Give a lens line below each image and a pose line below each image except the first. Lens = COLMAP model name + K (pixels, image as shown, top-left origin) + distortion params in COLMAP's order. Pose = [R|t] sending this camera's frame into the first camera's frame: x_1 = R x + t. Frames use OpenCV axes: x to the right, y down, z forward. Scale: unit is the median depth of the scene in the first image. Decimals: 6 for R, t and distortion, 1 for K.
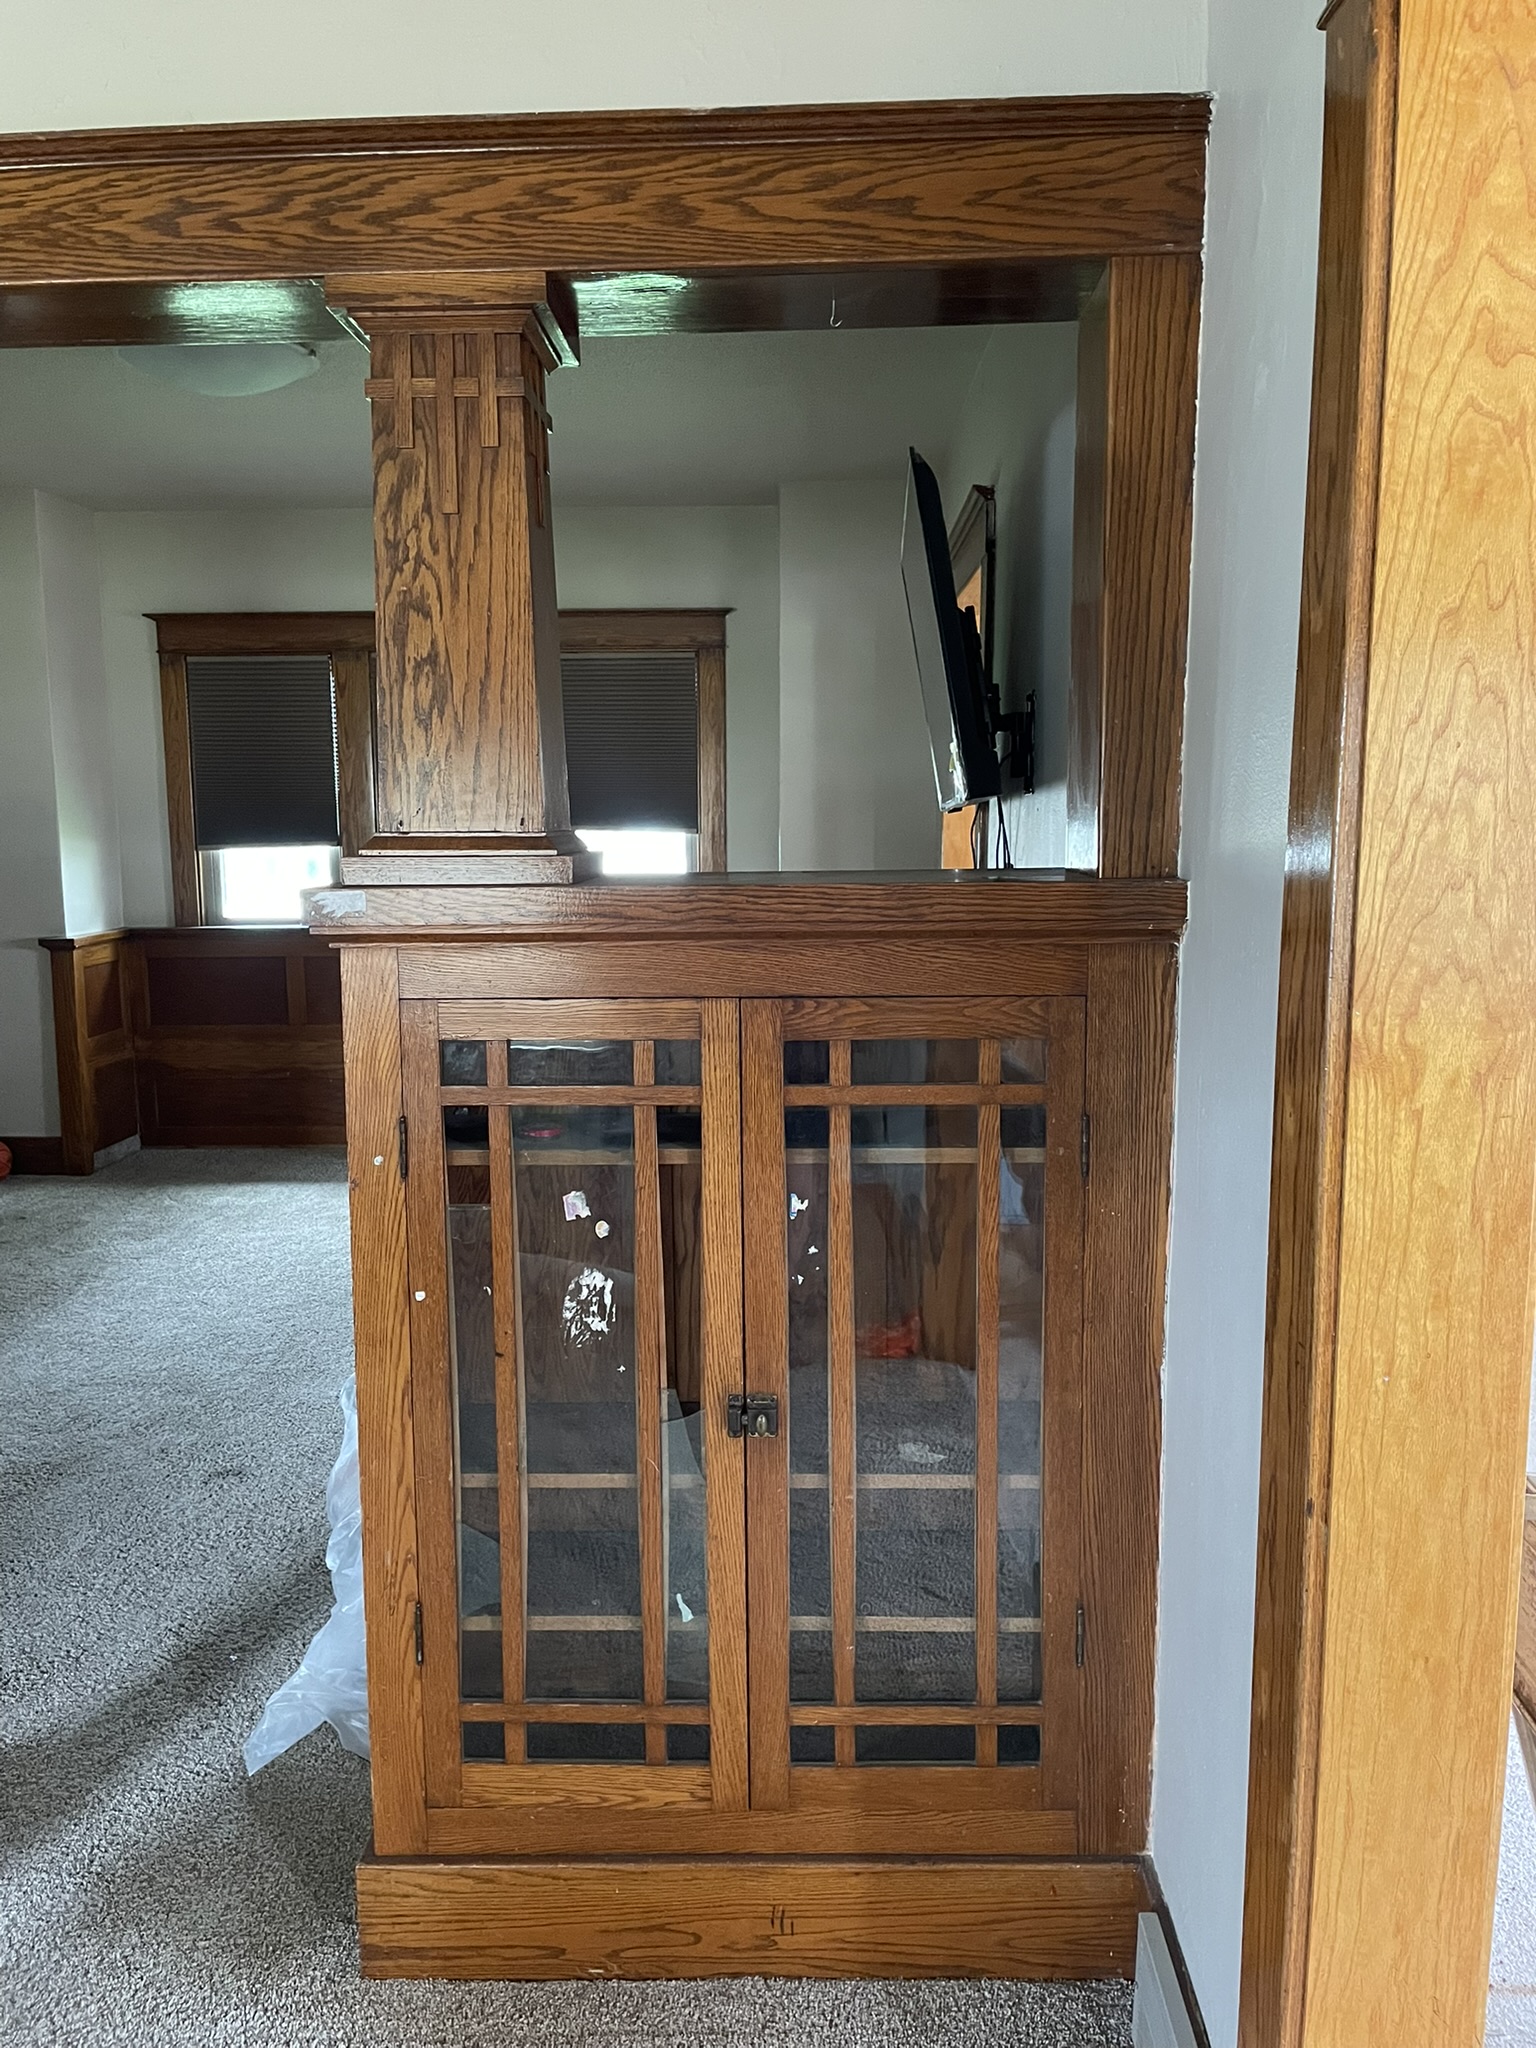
lens RADIAL K [[1625.9, 0, 776.7], [0, 1625.9, 1023.6], [0, 0, 1]] dist [0.054139, -0.071392]
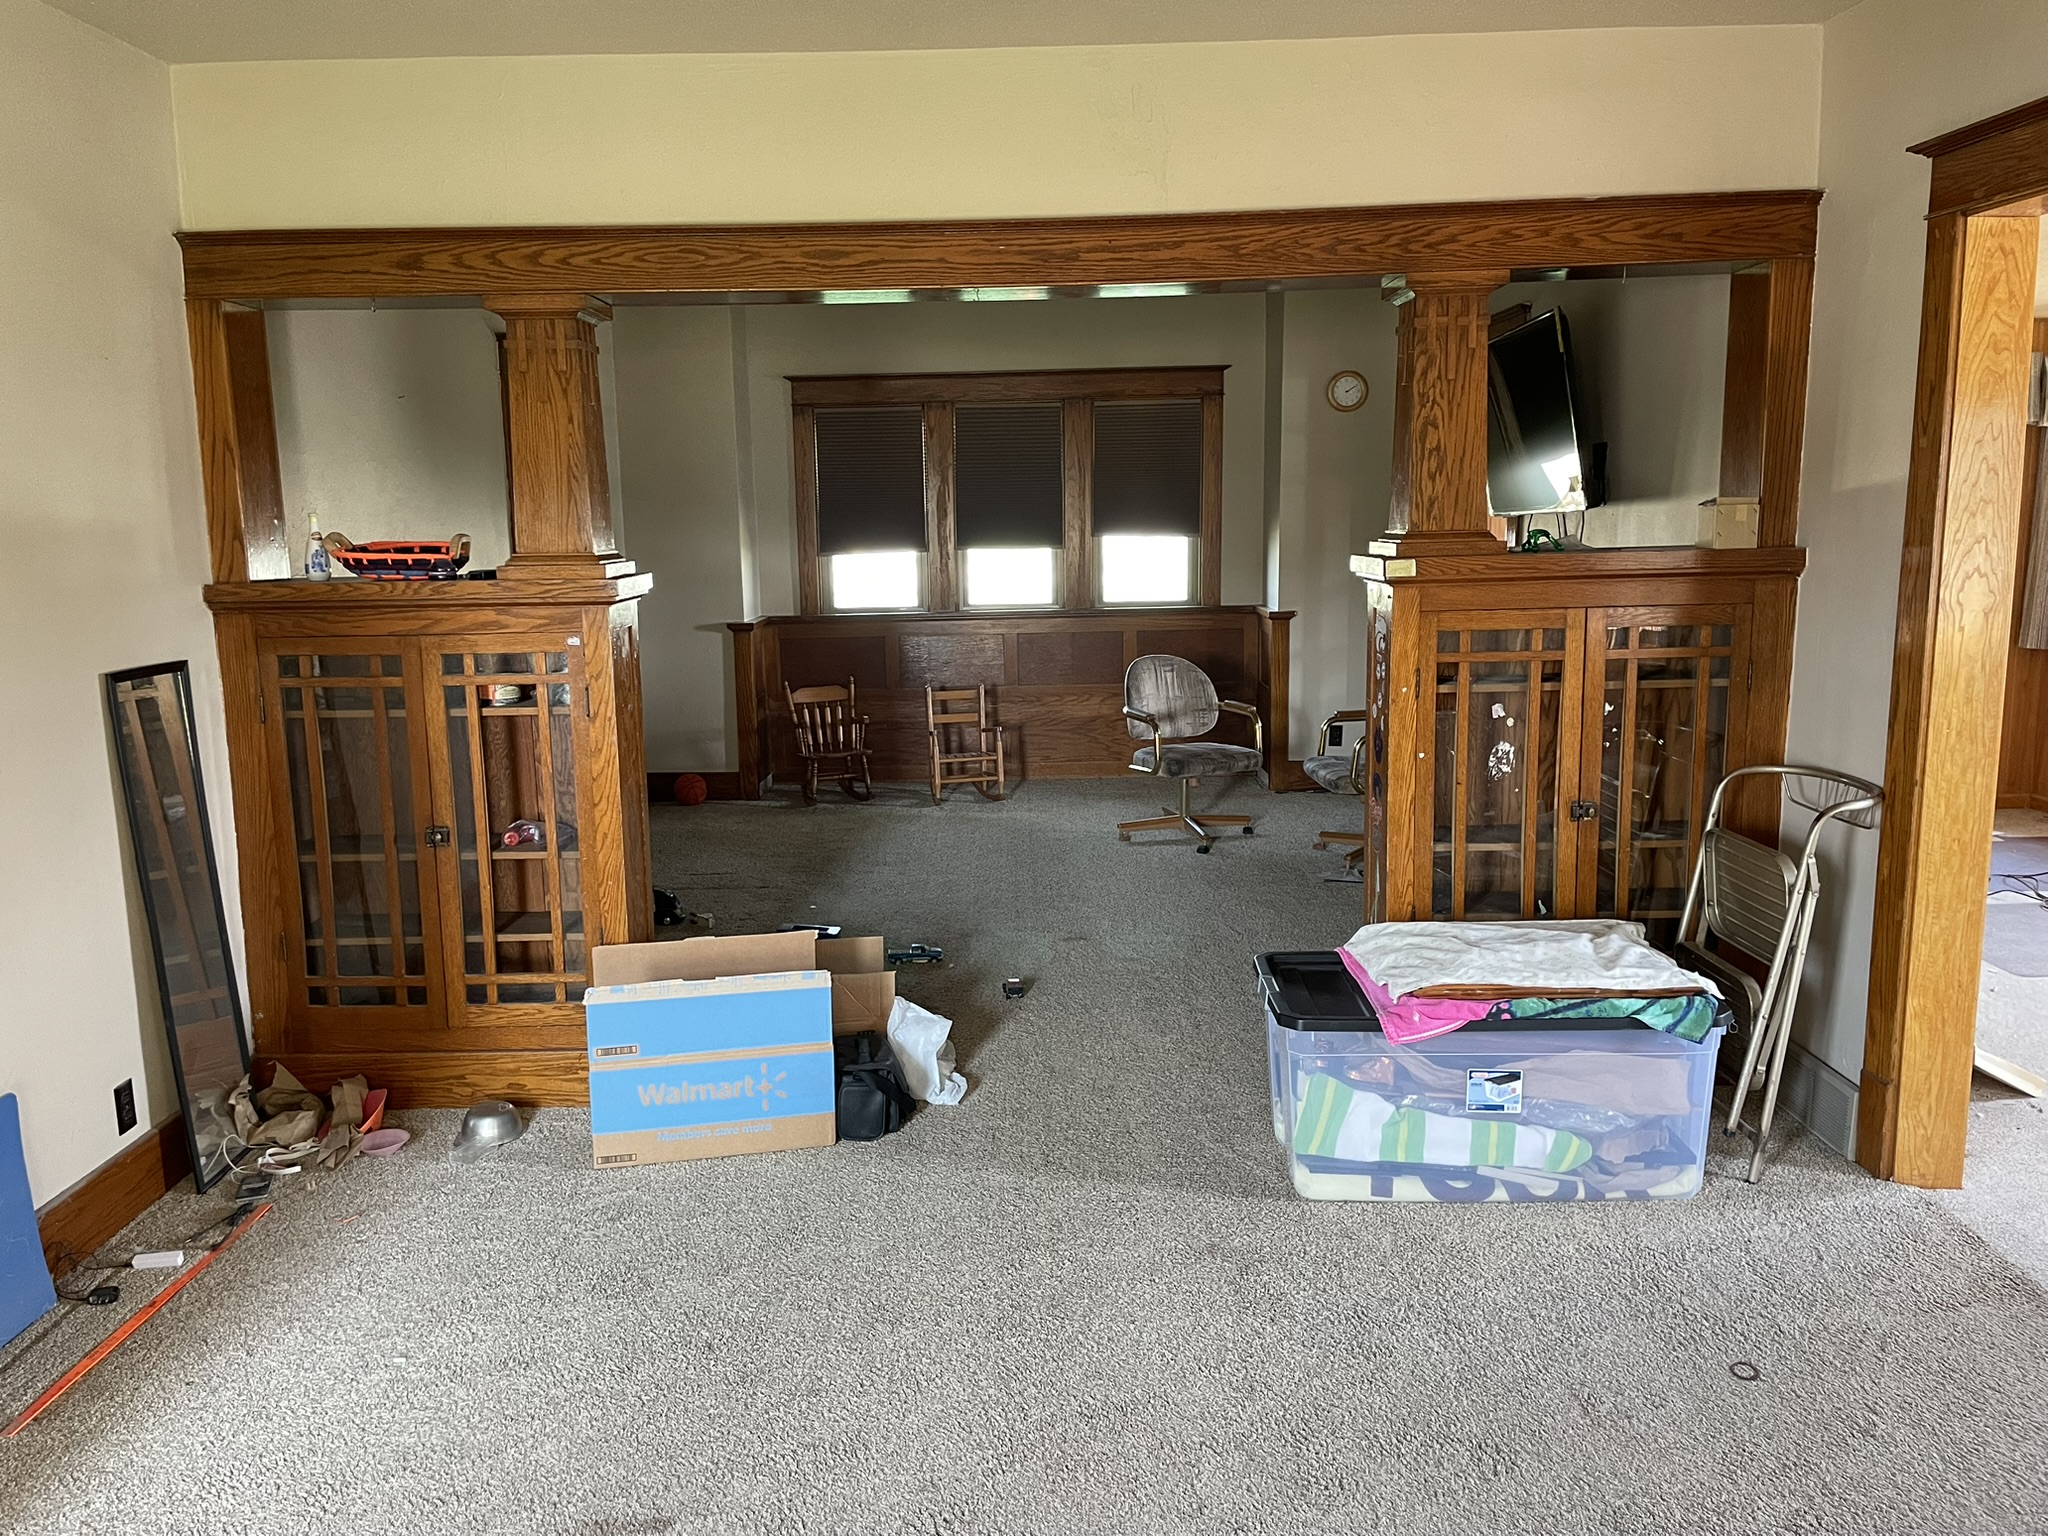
lens RADIAL K [[1625.9, 0, 1004.1], [0, 1625.9, 766.1], [0, 0, 1]] dist [0.054139, -0.071392]
pose [[0.999811, -0.015053, 0.012294, -0.801311], [0.014799, 0.999681, 0.020487, 0.134283], [-0.012598, -0.020301, 0.999715, -1.103672]]
